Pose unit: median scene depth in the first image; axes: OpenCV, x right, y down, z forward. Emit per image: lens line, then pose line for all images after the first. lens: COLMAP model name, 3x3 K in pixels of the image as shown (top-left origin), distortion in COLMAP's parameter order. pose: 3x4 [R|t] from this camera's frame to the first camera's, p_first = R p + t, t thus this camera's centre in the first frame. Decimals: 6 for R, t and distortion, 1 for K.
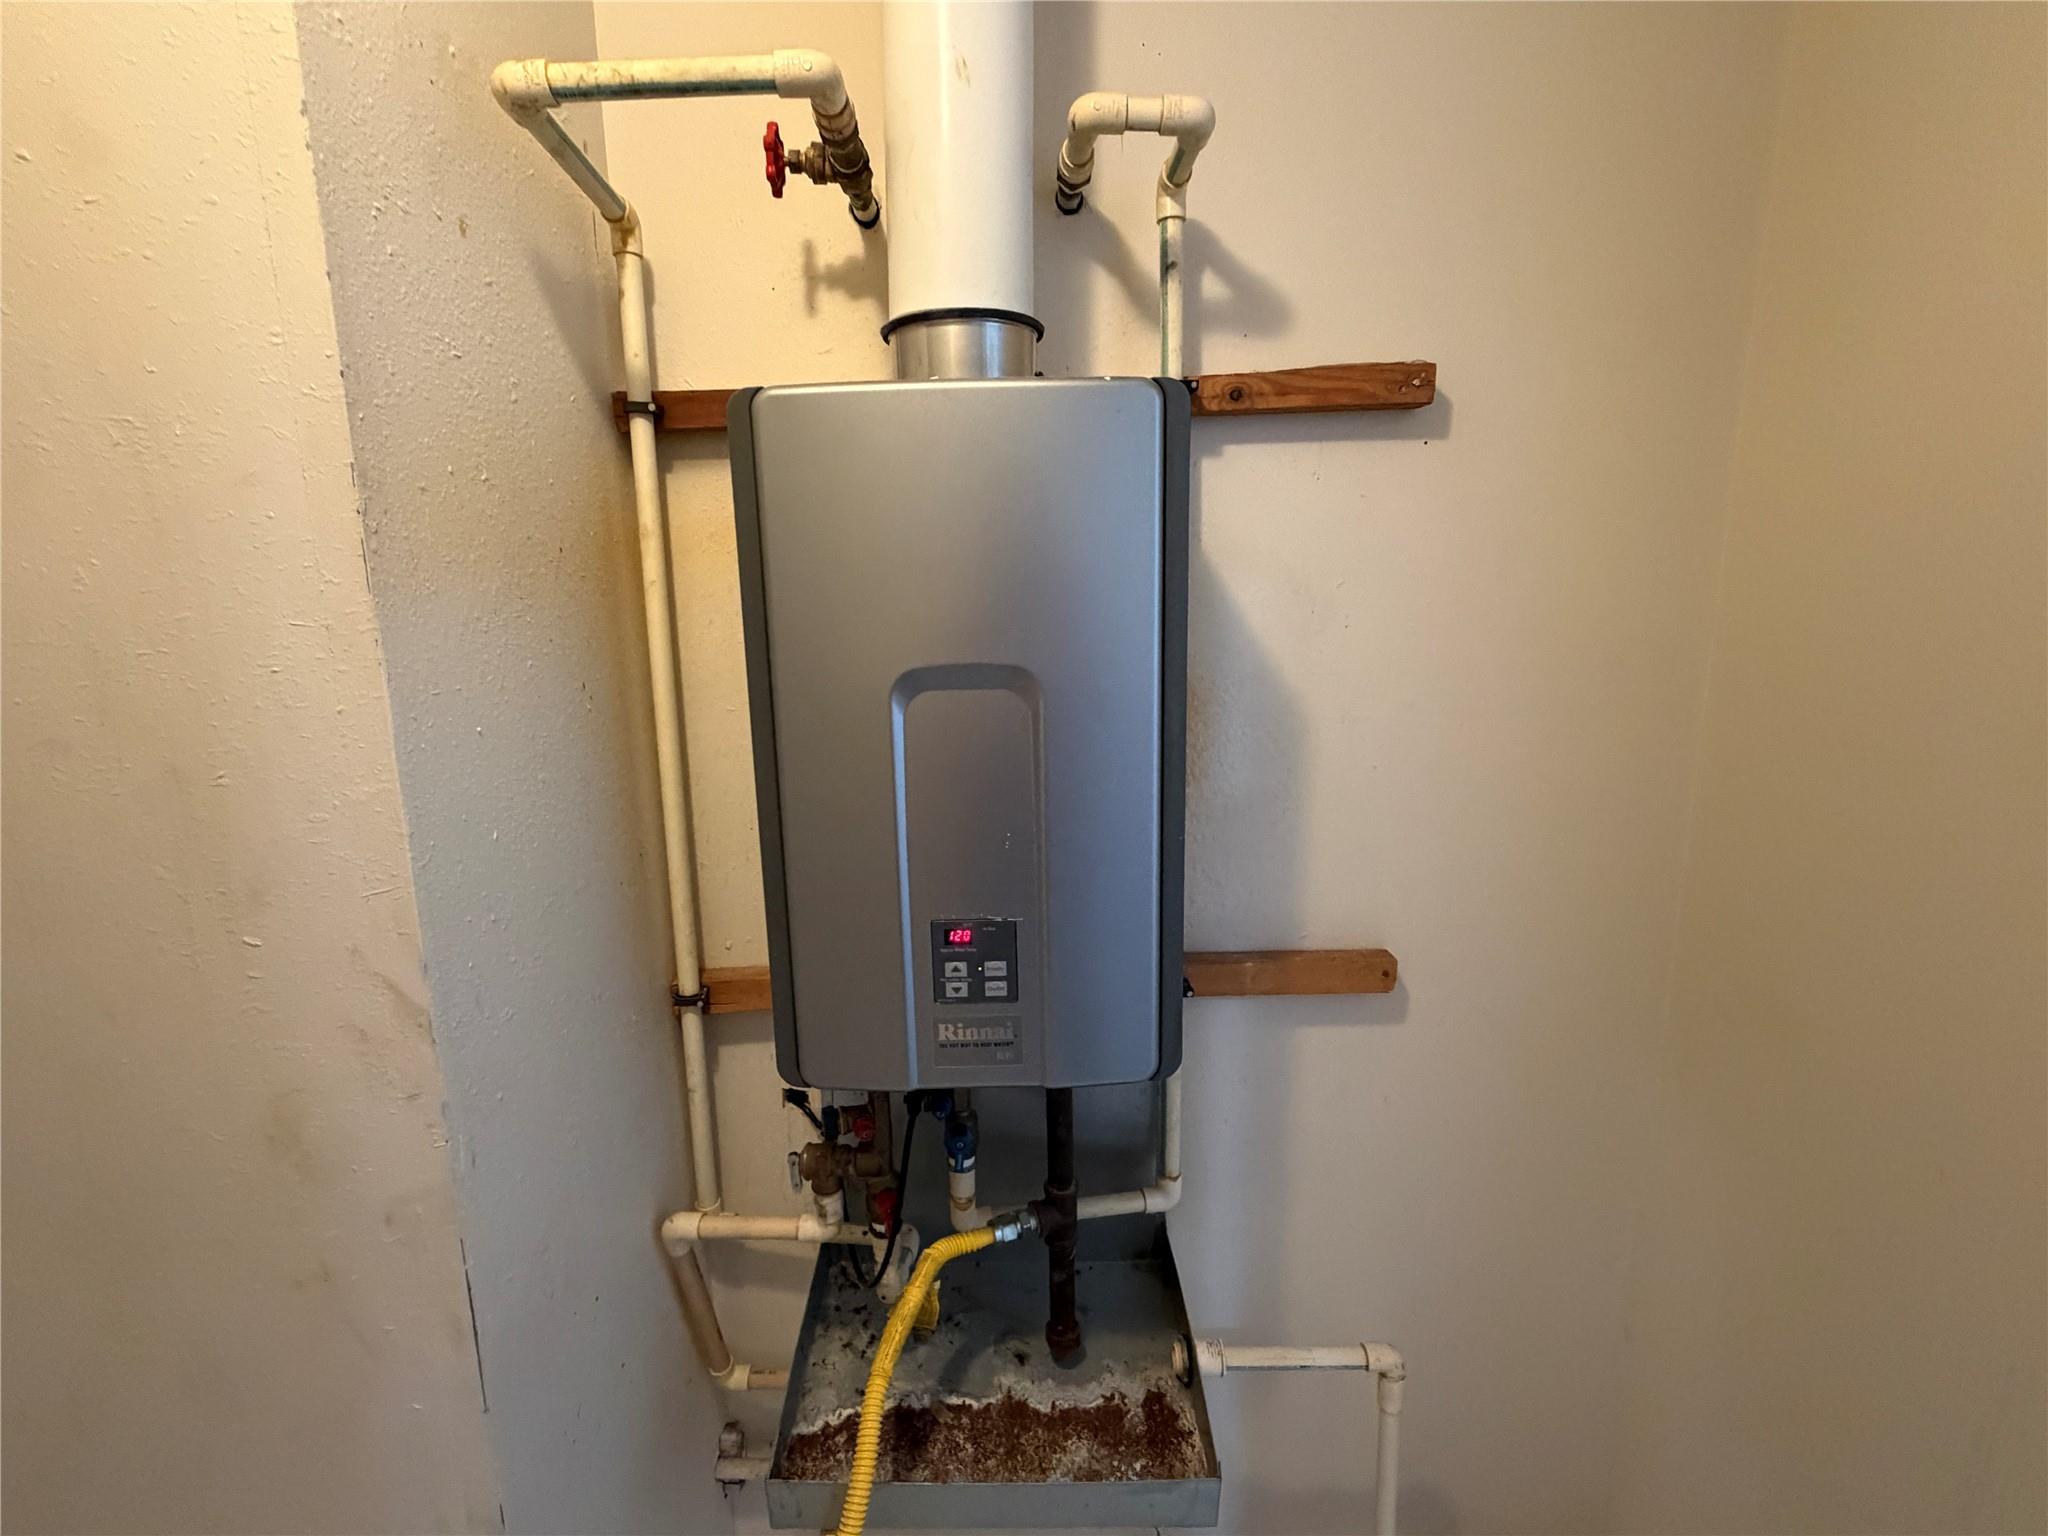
lens RADIAL K [[919.9, 0, 1023.8], [0, 919.9, 768.9], [0, 0, 1]] dist [0.001561, 0.000224]
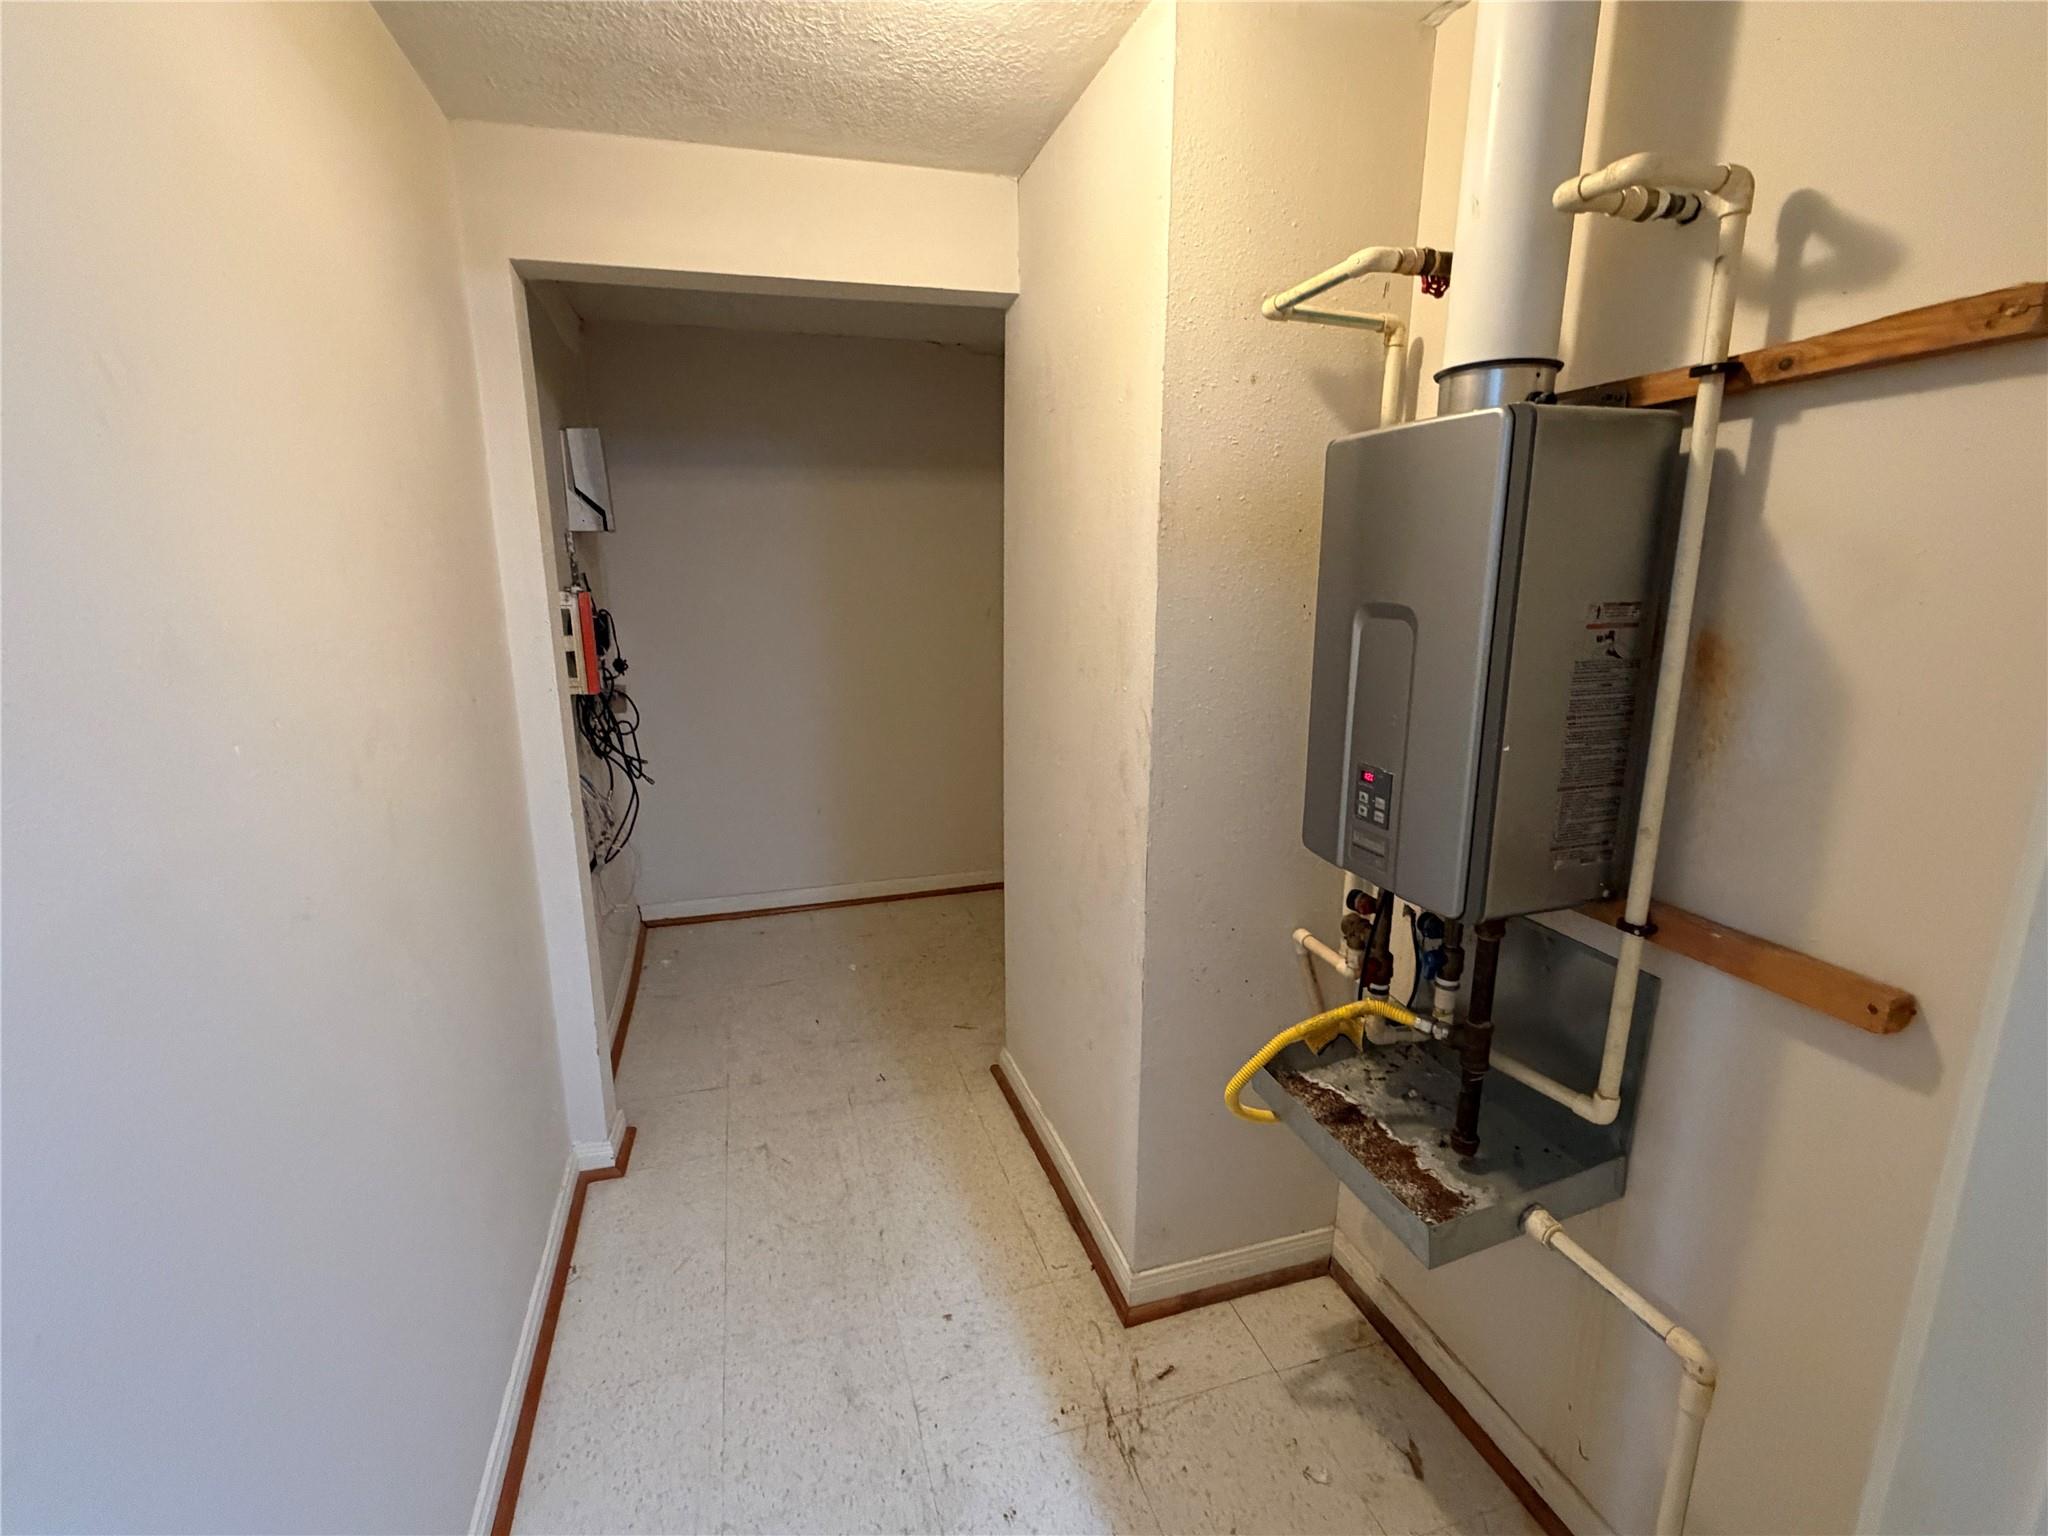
lens RADIAL K [[919.9, 0, 1020.1], [0, 919.9, 768.7], [0, 0, 1]] dist [0.001561, 0.000224]
pose [[0.297341, 0.230400, -0.926555, 1.015669], [-0.182789, 0.966233, 0.181607, -0.007703], [0.937111, 0.115364, 0.329416, -0.068572]]
